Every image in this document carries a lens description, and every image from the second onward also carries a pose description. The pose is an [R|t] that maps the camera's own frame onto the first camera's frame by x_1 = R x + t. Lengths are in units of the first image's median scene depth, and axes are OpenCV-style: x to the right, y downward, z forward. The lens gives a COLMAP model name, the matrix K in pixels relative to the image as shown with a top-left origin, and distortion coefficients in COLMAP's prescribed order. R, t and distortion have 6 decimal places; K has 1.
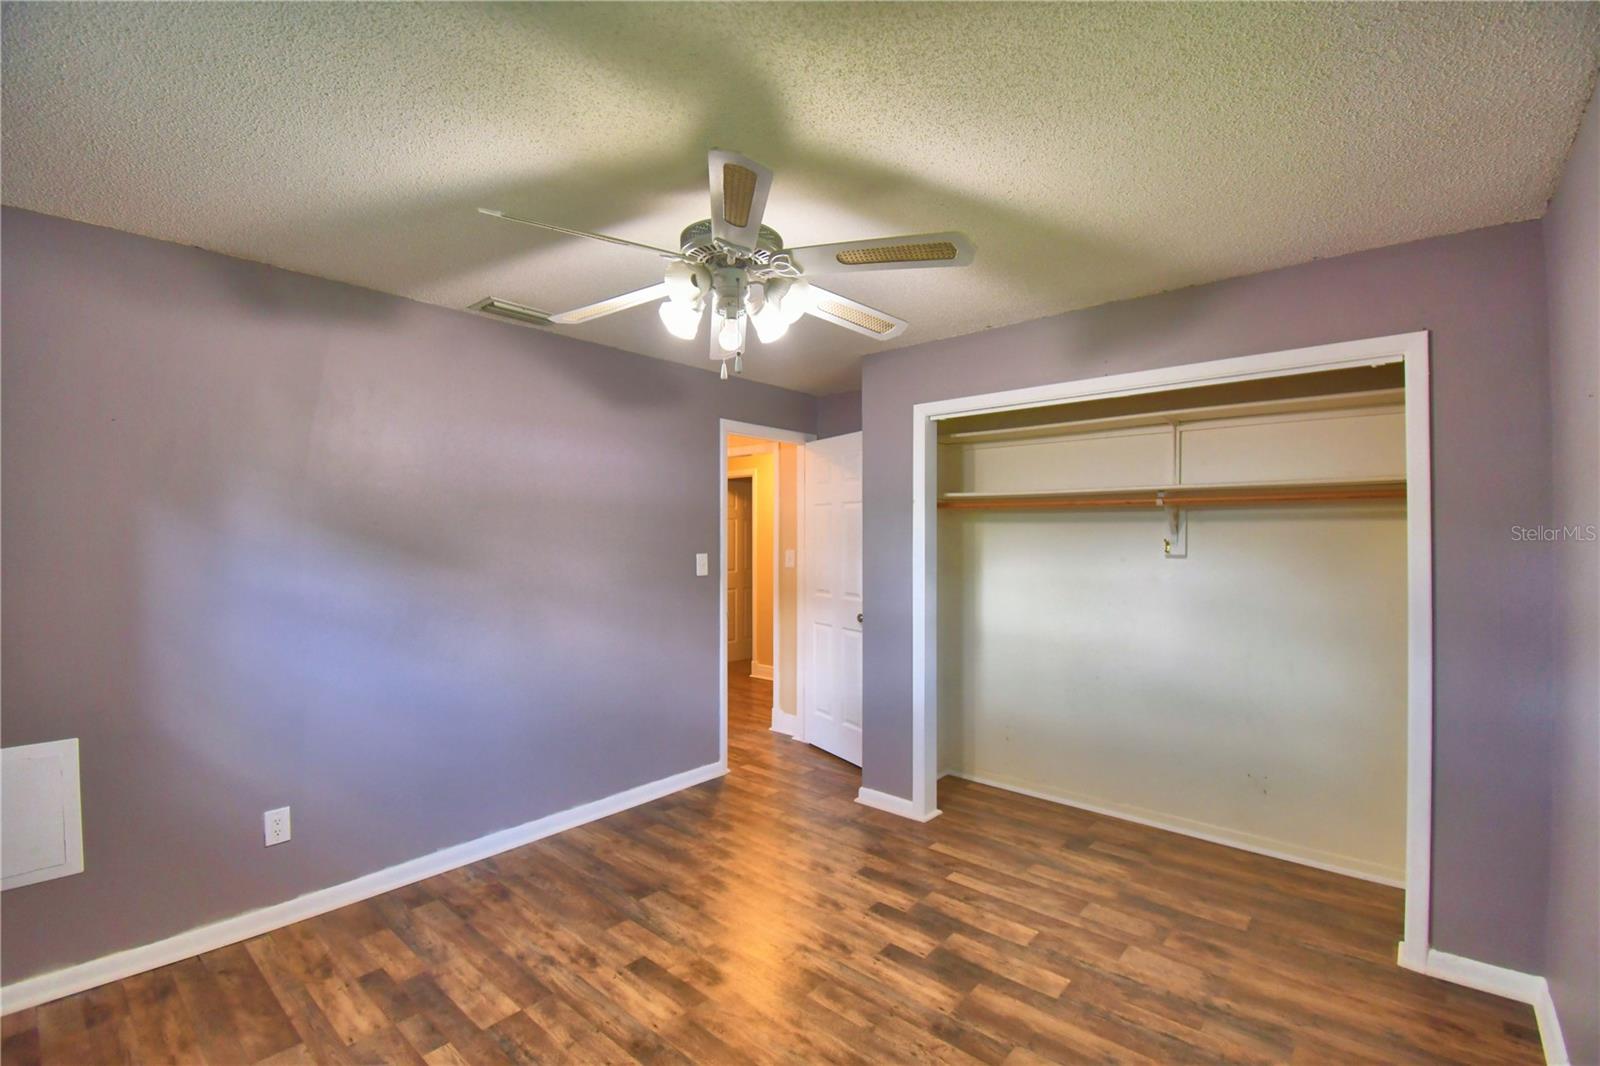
lens RADIAL K [[701.3, 0, 792.1], [0, 701.3, 531.1], [0, 0, 1]] dist [0.023157, -0.027852]
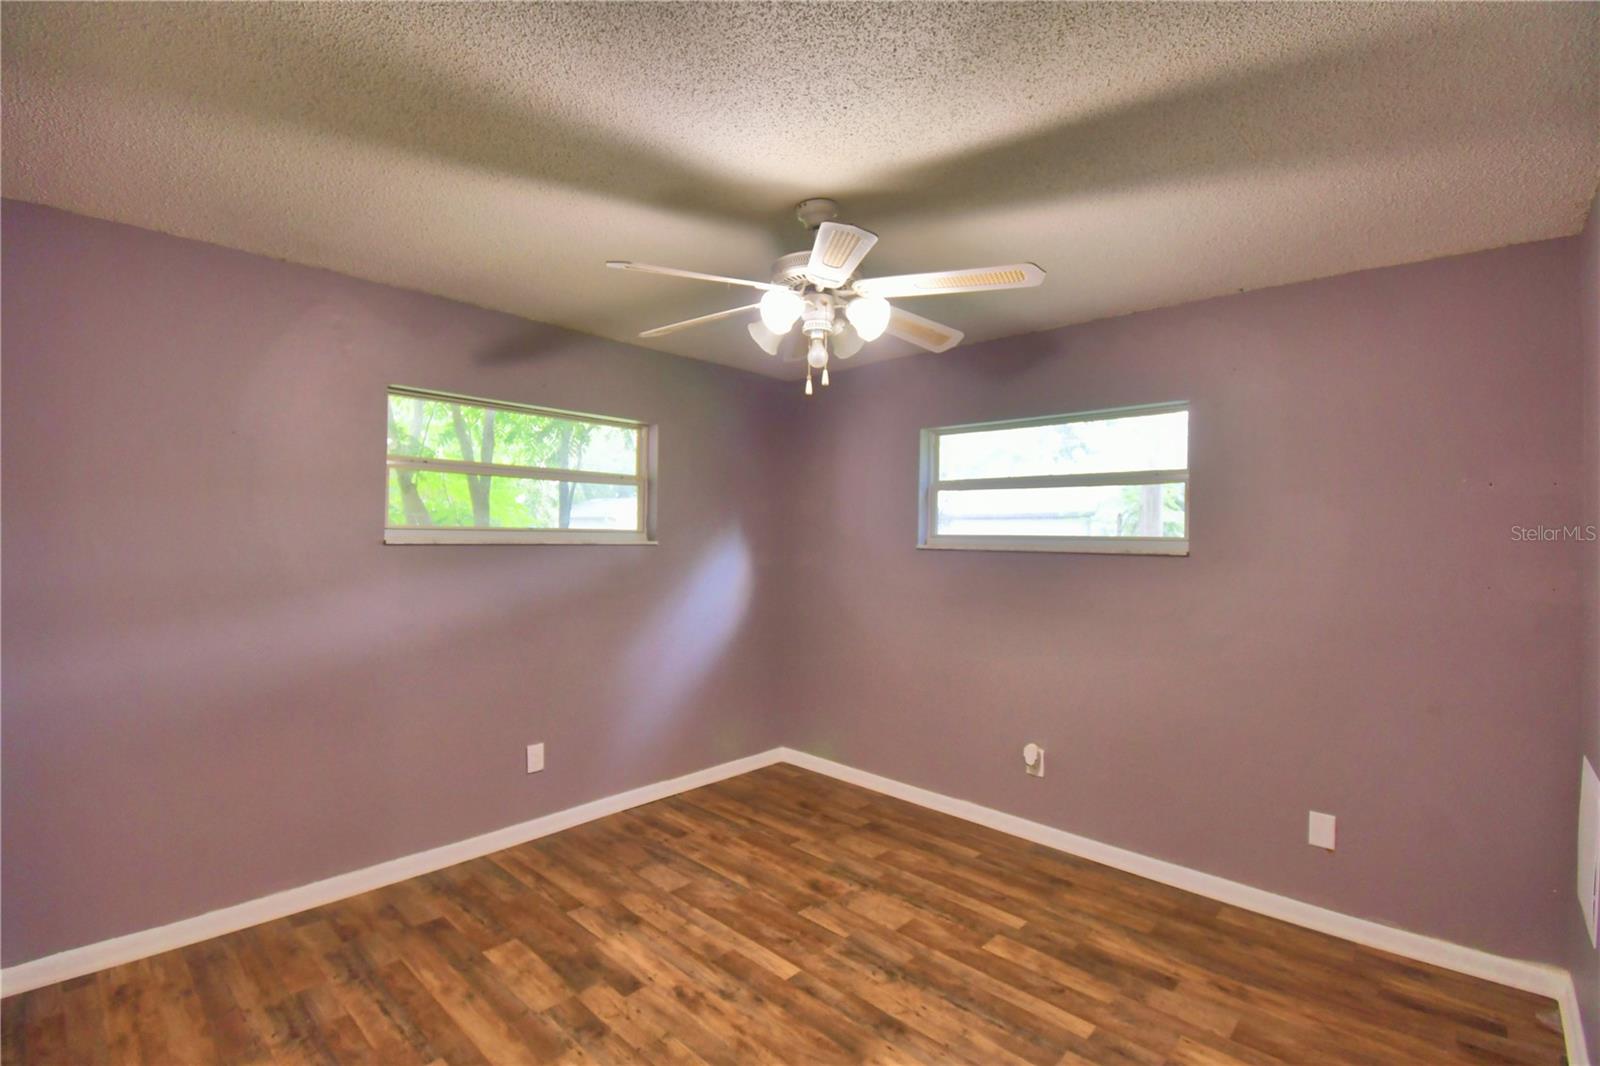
lens RADIAL K [[720.7, 0, 795.6], [0, 720.7, 533.5], [0, 0, 1]] dist [0.026786, -0.031165]
pose [[-0.999573, -0.015900, 0.024533, -0.060264], [-0.016104, 0.999837, -0.008141, 0.010033], [-0.024399, -0.008533, -0.999666, 1.507844]]
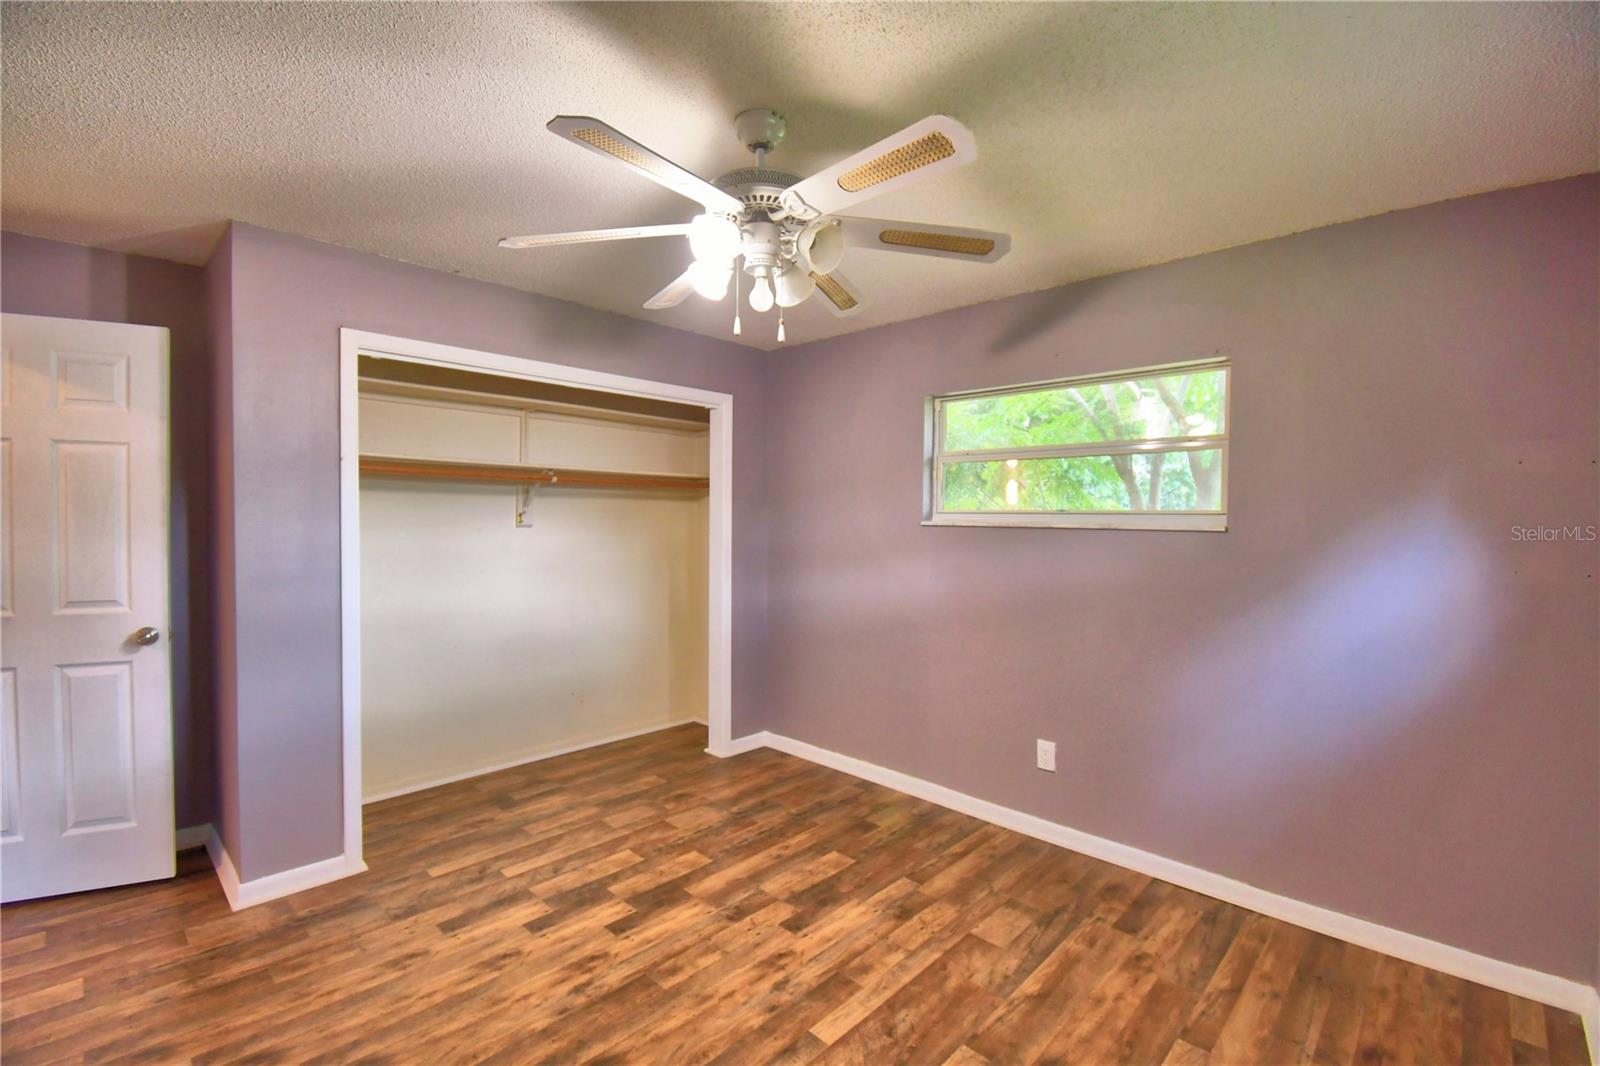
lens RADIAL K [[701.3, 0, 792.1], [0, 701.3, 531.1], [0, 0, 1]] dist [0.023157, -0.027852]
pose [[0.041643, -0.022211, 0.998886, -0.733207], [-0.018496, 0.999564, 0.022997, 0.011733], [-0.998961, -0.019433, 0.041214, 0.645901]]
